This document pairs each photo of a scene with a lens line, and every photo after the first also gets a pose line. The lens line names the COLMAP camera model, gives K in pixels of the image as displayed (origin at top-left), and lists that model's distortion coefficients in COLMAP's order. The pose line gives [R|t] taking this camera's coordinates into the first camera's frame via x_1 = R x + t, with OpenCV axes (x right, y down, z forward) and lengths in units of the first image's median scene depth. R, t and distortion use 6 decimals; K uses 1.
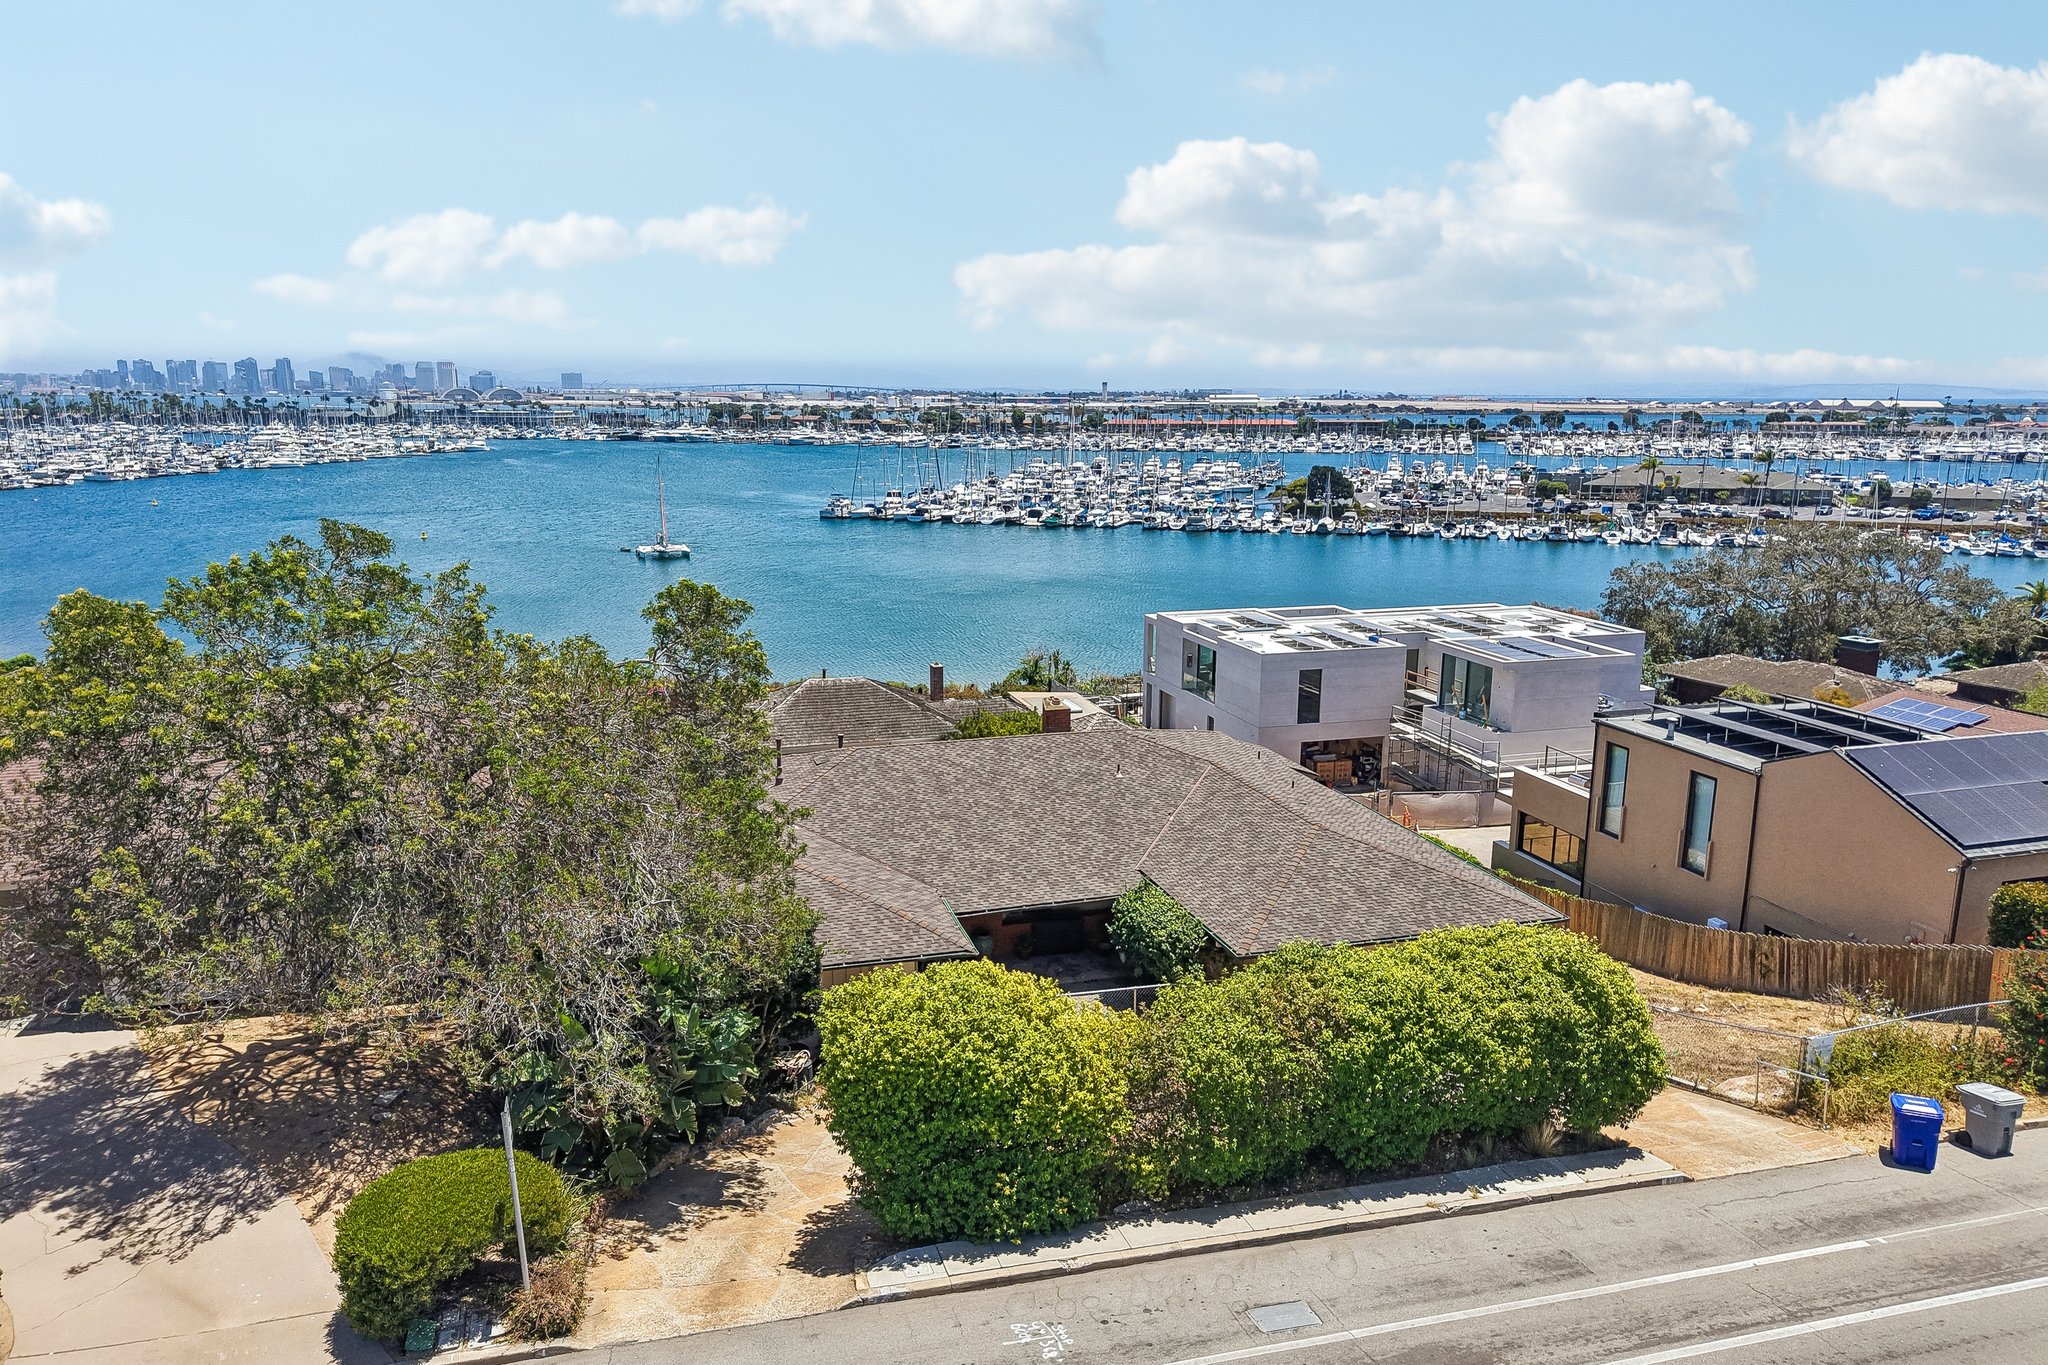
lens RADIAL K [[1365.1, 0, 1020.7], [0, 1365.1, 689.0], [0, 0, 1]] dist [0.029986, -0.031917]
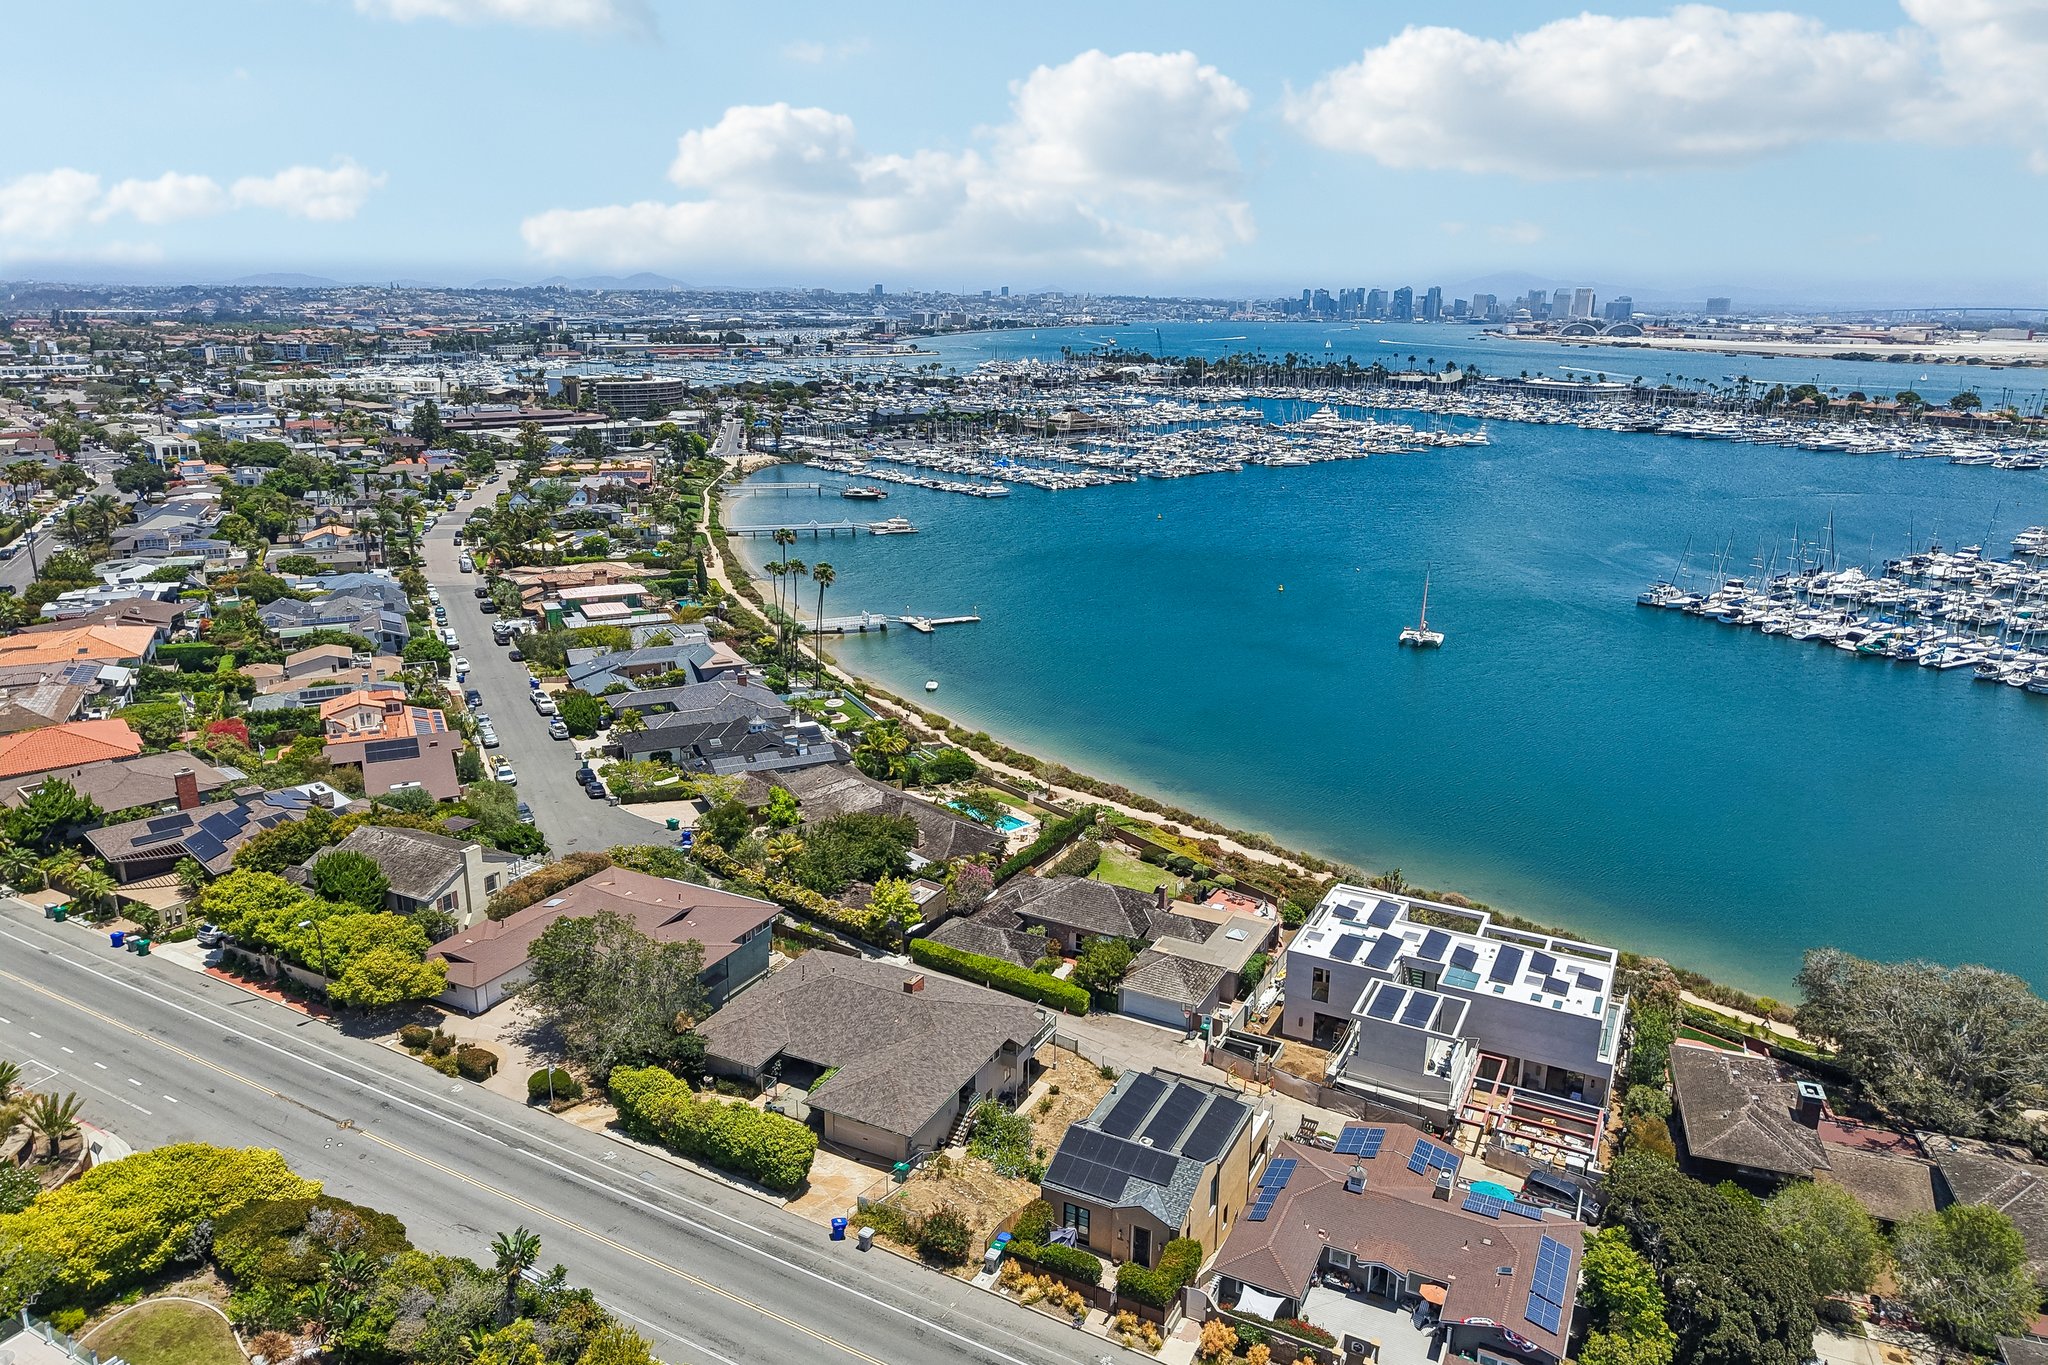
lens RADIAL K [[1353.1, 0, 1018.3], [0, 1353.1, 726.7], [0, 0, 1]] dist [0.031315, -0.036736]
pose [[0.715512, 0.209960, -0.666302, 1.180087], [-0.153210, 0.977710, 0.143562, -0.569164], [0.681593, -0.000636, 0.731731, -0.444606]]
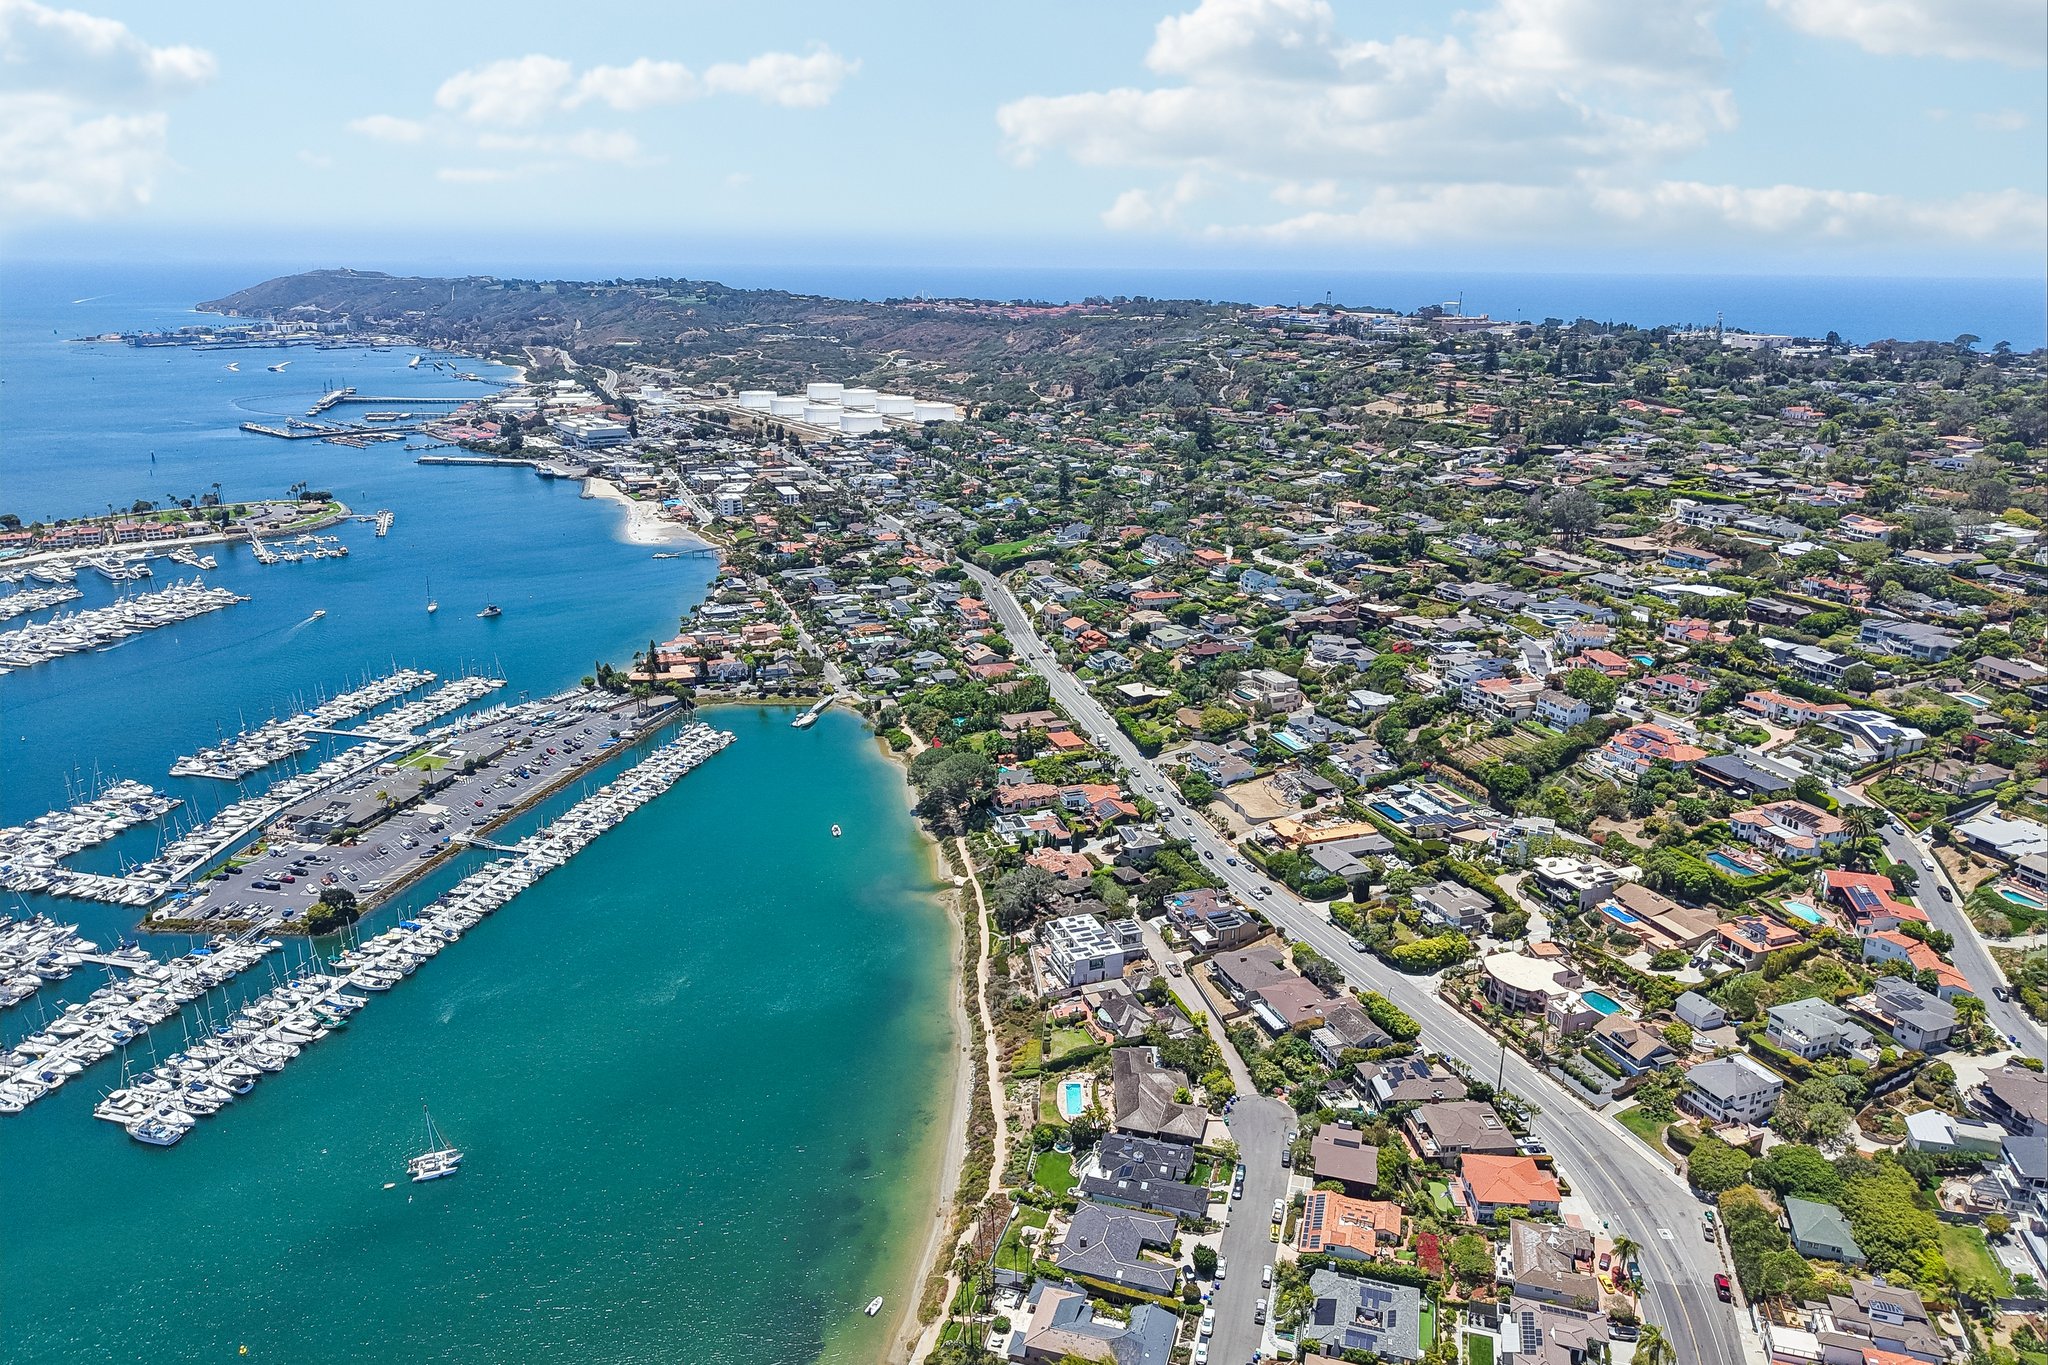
lens RADIAL K [[1363.8, 0, 1016.1], [0, 1363.8, 688.4], [0, 0, 1]] dist [0.129221, -0.248105]
pose [[-0.041719, -0.305714, 0.951209, -5.626808], [0.215707, 0.926829, 0.307340, -3.339188], [-0.975567, 0.218004, 0.027278, 1.299212]]
